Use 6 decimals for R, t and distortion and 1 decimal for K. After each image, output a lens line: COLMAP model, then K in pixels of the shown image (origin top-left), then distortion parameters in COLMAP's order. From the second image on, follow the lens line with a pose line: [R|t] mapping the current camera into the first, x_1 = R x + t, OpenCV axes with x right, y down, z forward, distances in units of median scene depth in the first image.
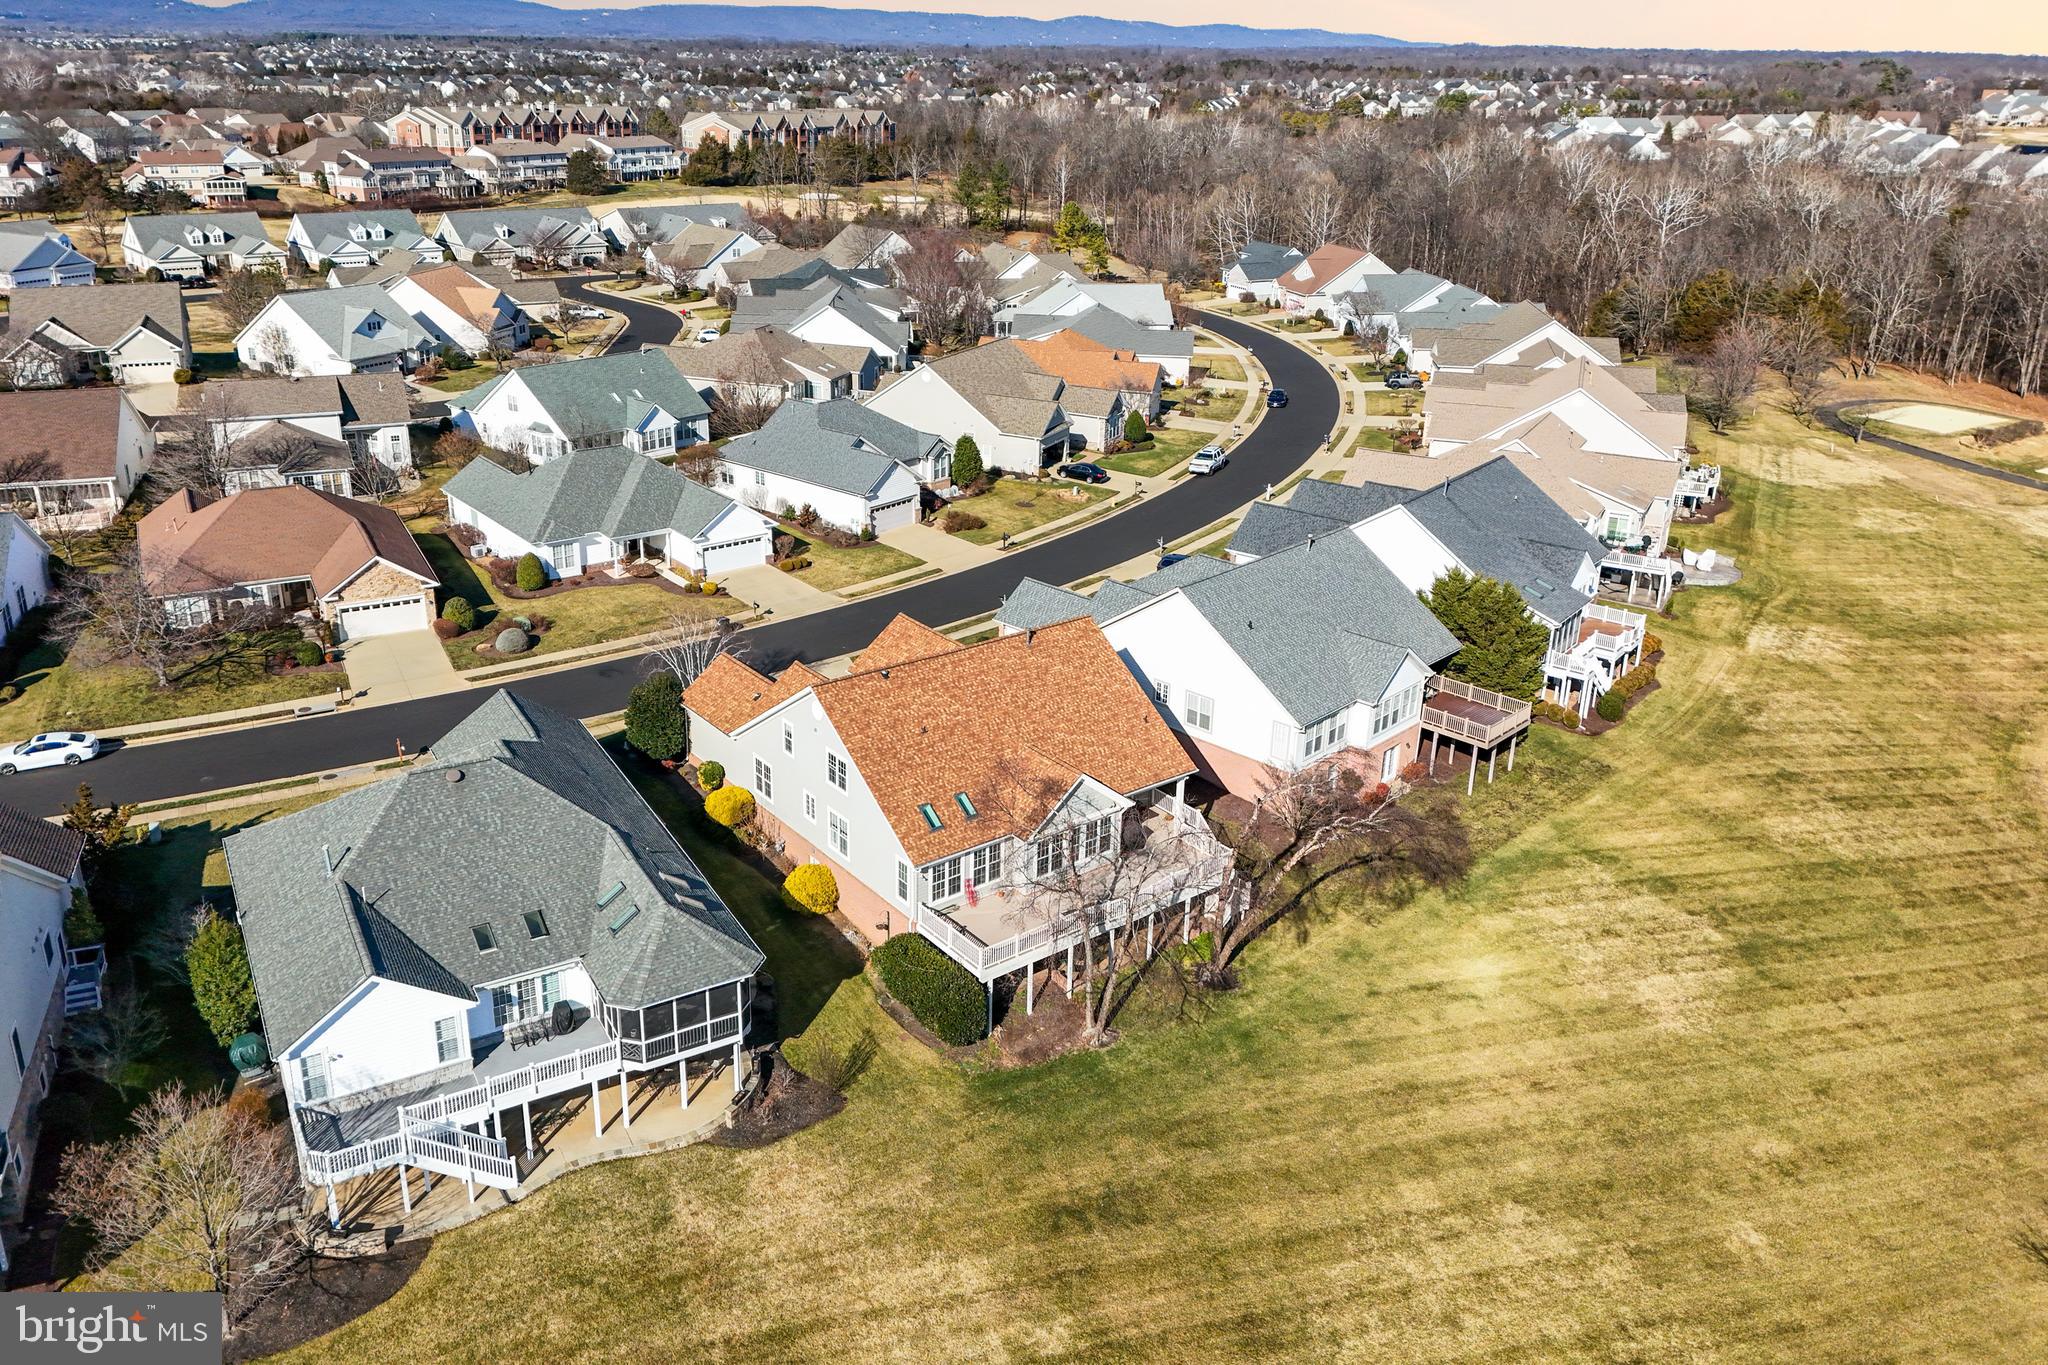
lens RADIAL K [[1542.2, 0, 970.7], [0, 1542.2, 636.1], [0, 0, 1]] dist [0.067966, -0.073802]
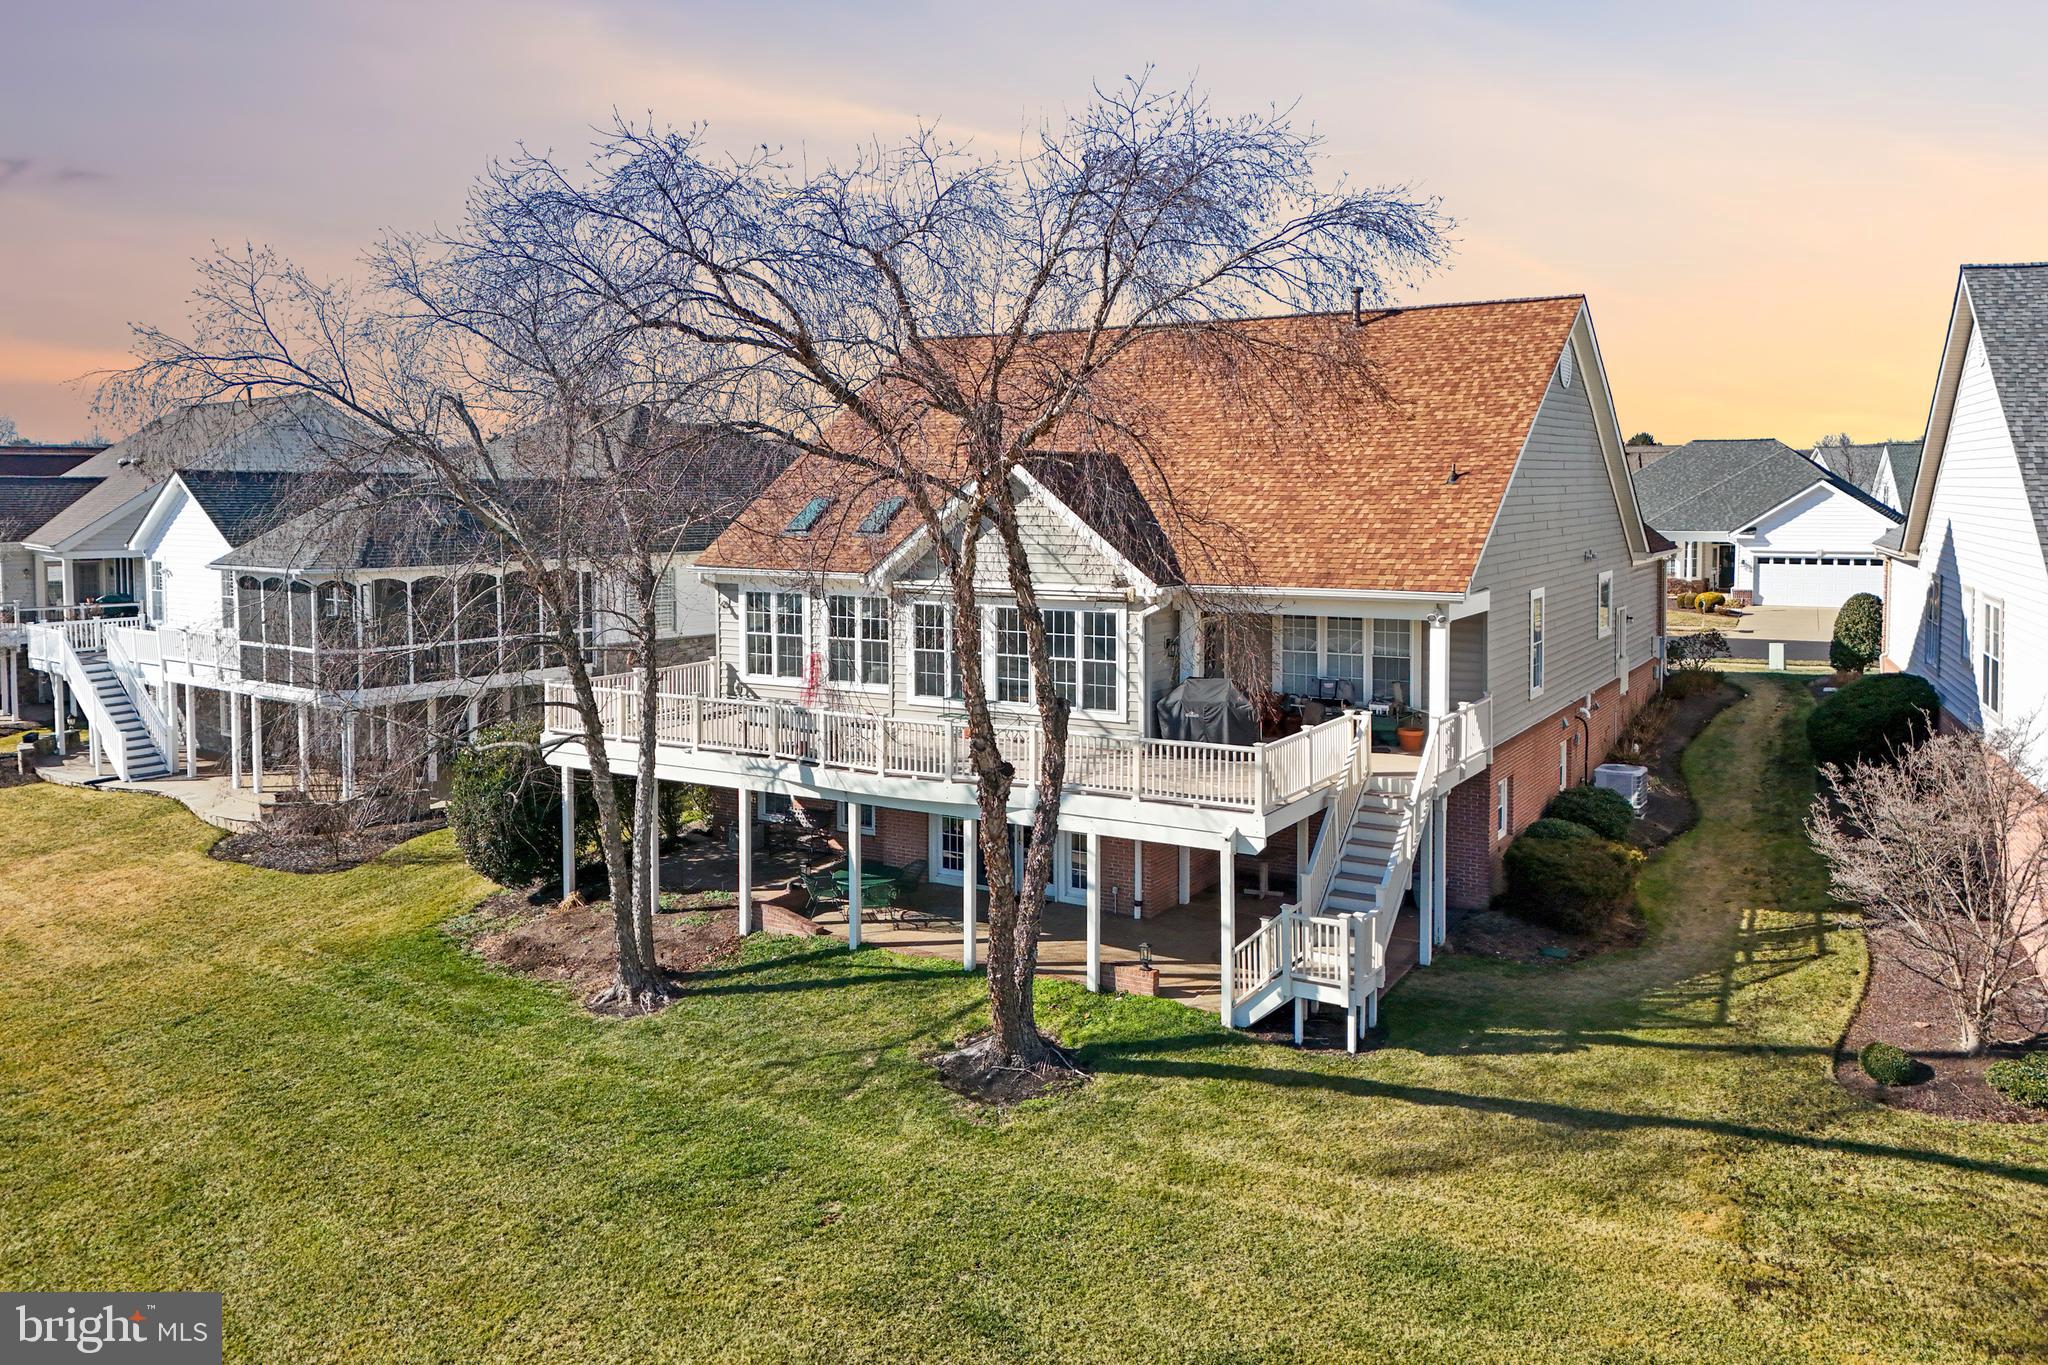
lens RADIAL K [[1554.6, 0, 1041.7], [0, 1554.6, 579.6], [0, 0, 1]] dist [0.091631, -0.119954]
pose [[0.377981, 0.043102, -0.924810, 0.235862], [-0.317236, 0.944472, -0.085639, 0.078658], [0.869766, 0.325753, 0.370666, 0.445877]]
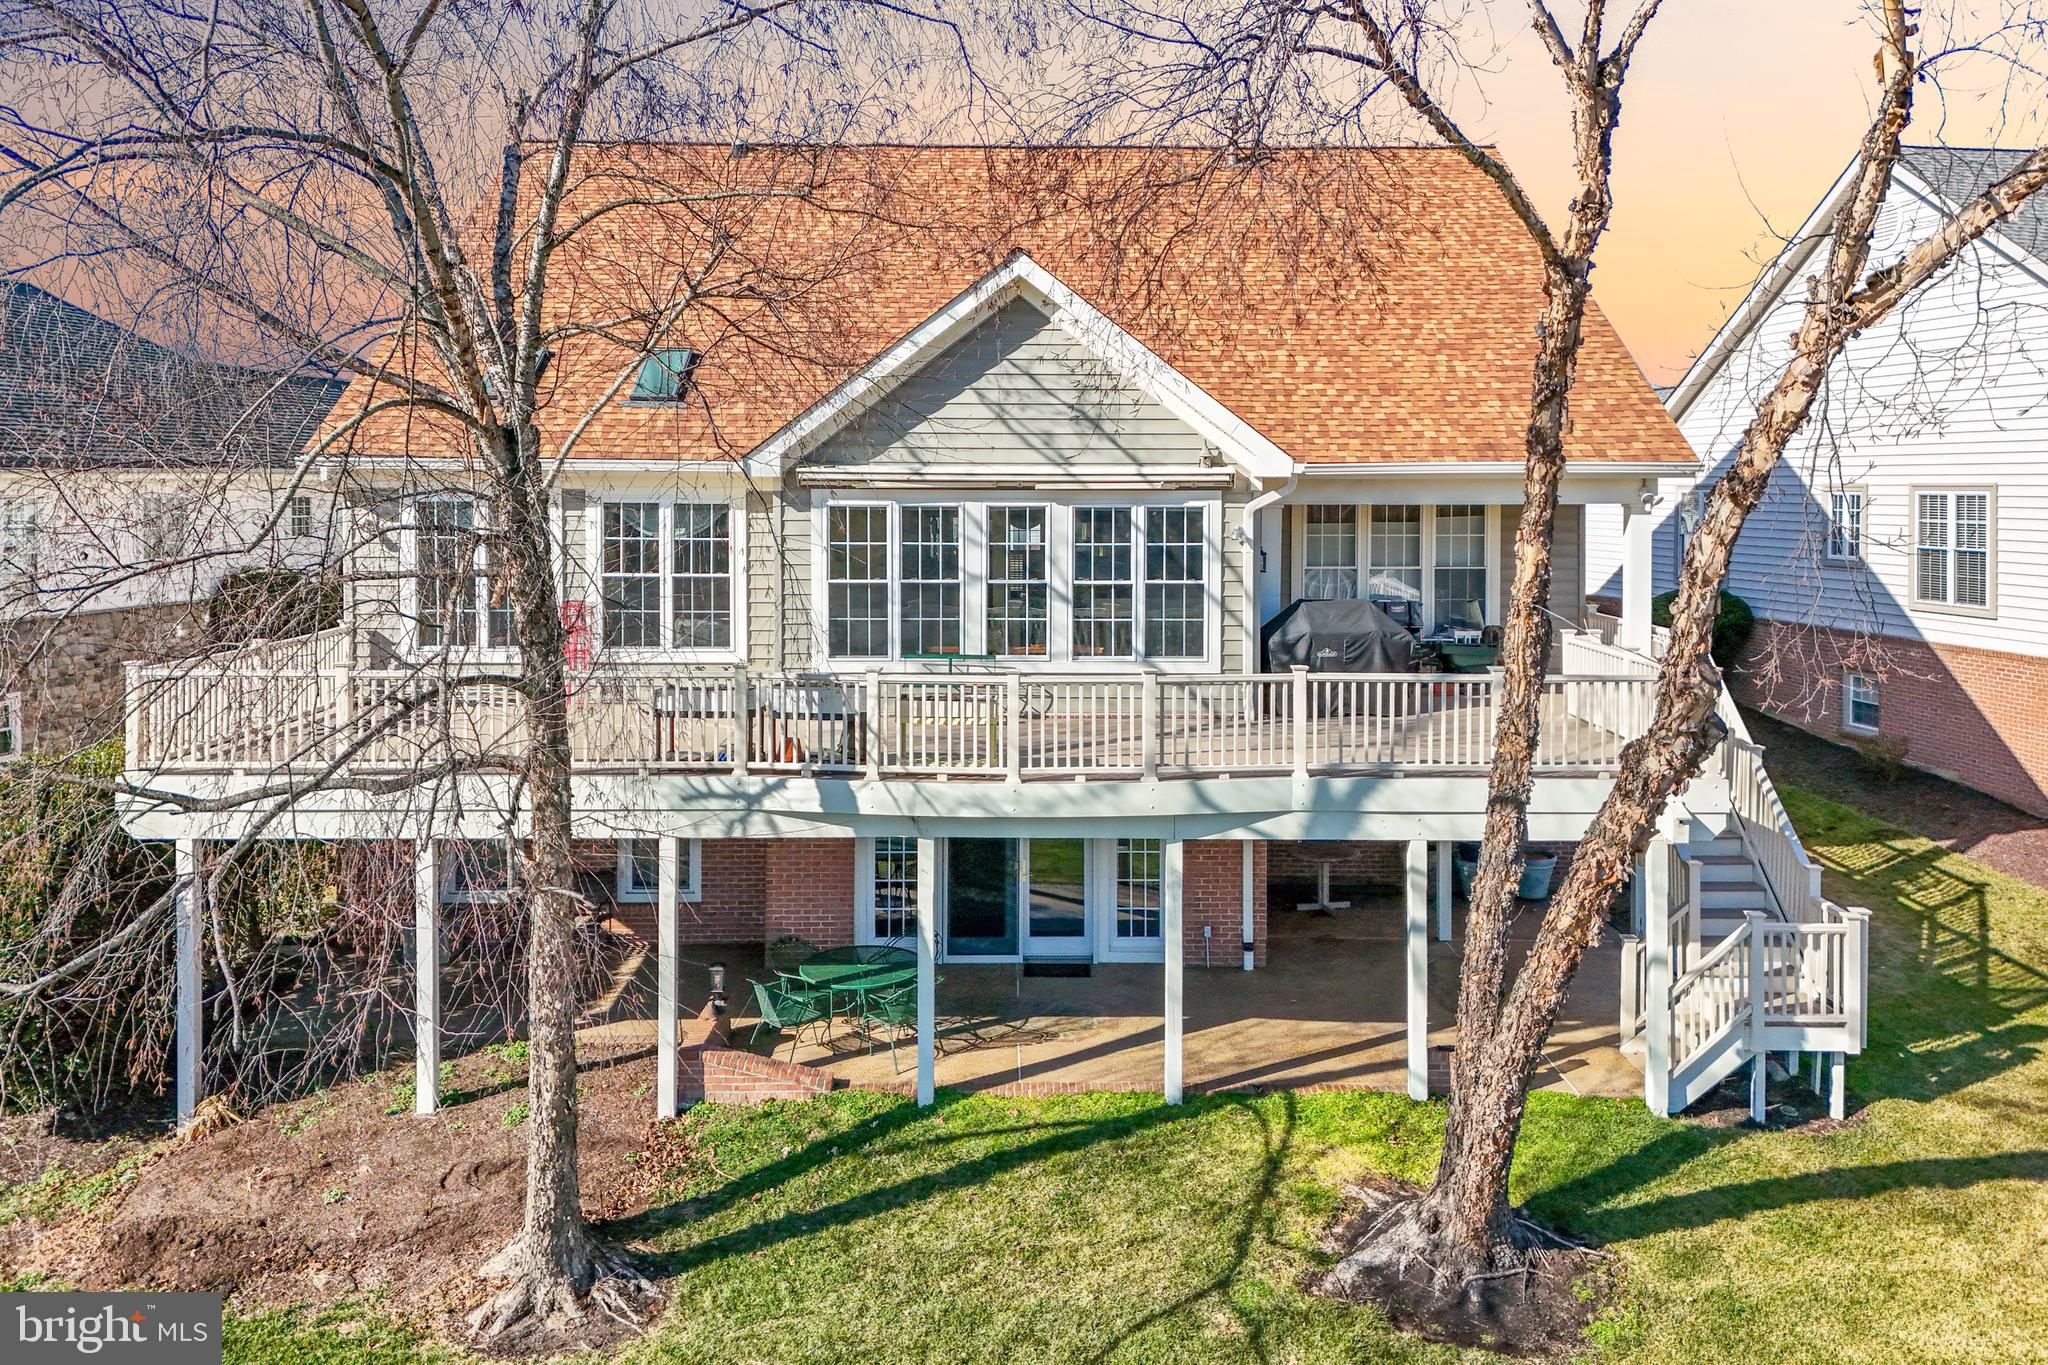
lens RADIAL K [[1581.8, 0, 1024.7], [0, 1581.8, 498.1], [0, 0, 1]] dist [0.032498, -0.011142]
pose [[0.804639, -0.004242, -0.593749, 0.118142], [-0.201474, 0.938697, -0.279741, 0.103220], [0.558537, 0.344716, 0.754458, 0.419037]]
